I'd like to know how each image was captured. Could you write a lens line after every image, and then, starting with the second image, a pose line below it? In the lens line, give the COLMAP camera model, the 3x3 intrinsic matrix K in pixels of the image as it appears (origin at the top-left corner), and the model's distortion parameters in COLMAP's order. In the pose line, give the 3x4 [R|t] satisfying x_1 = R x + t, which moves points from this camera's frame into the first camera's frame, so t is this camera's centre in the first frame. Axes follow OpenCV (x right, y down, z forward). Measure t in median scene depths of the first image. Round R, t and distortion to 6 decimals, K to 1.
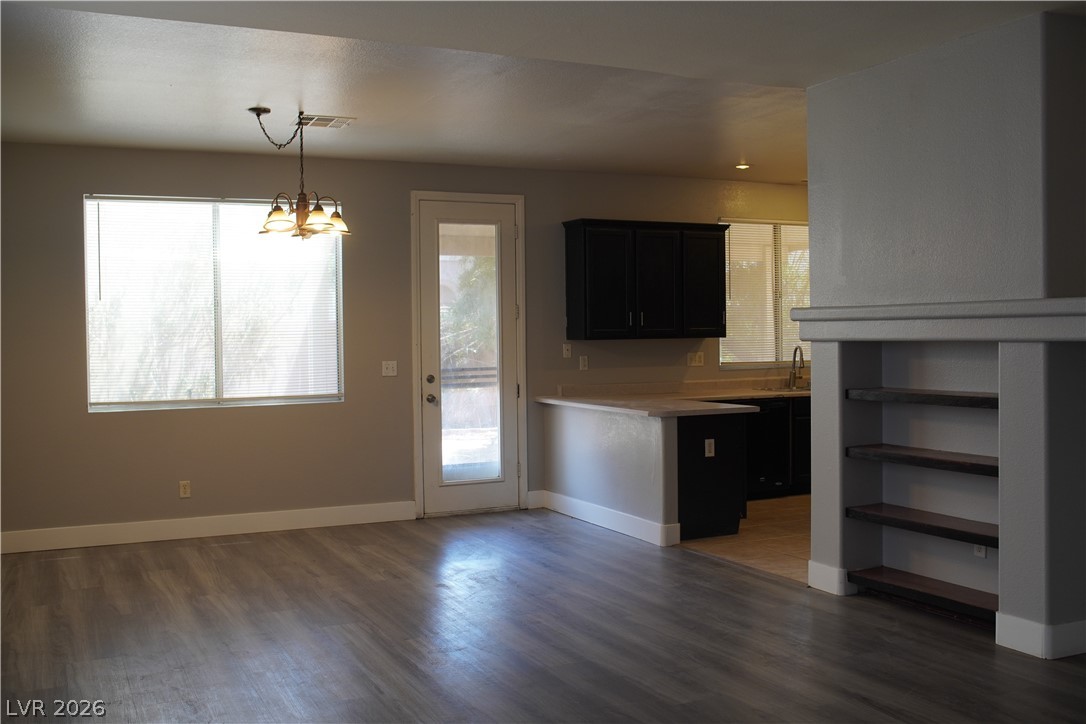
lens RADIAL K [[1077.2, 0, 543.0], [0, 1077.2, 362.0], [0, 0, 1]] dist [-0.064254, 0.008716]
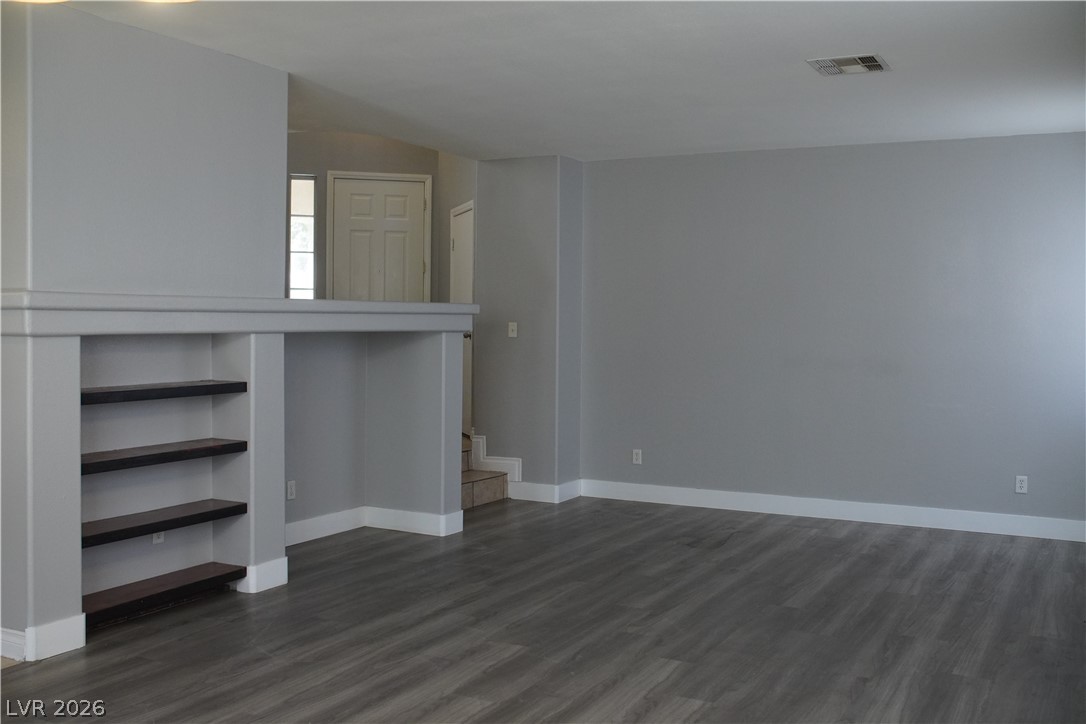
lens RADIAL K [[1077.2, 0, 543.0], [0, 1077.2, 362.0], [0, 0, 1]] dist [-0.064254, 0.008716]
pose [[-0.577502, -0.026013, 0.815975, -0.693766], [0.025514, 0.998429, 0.049888, -0.036653], [-0.815990, 0.049629, -0.575931, 1.388718]]
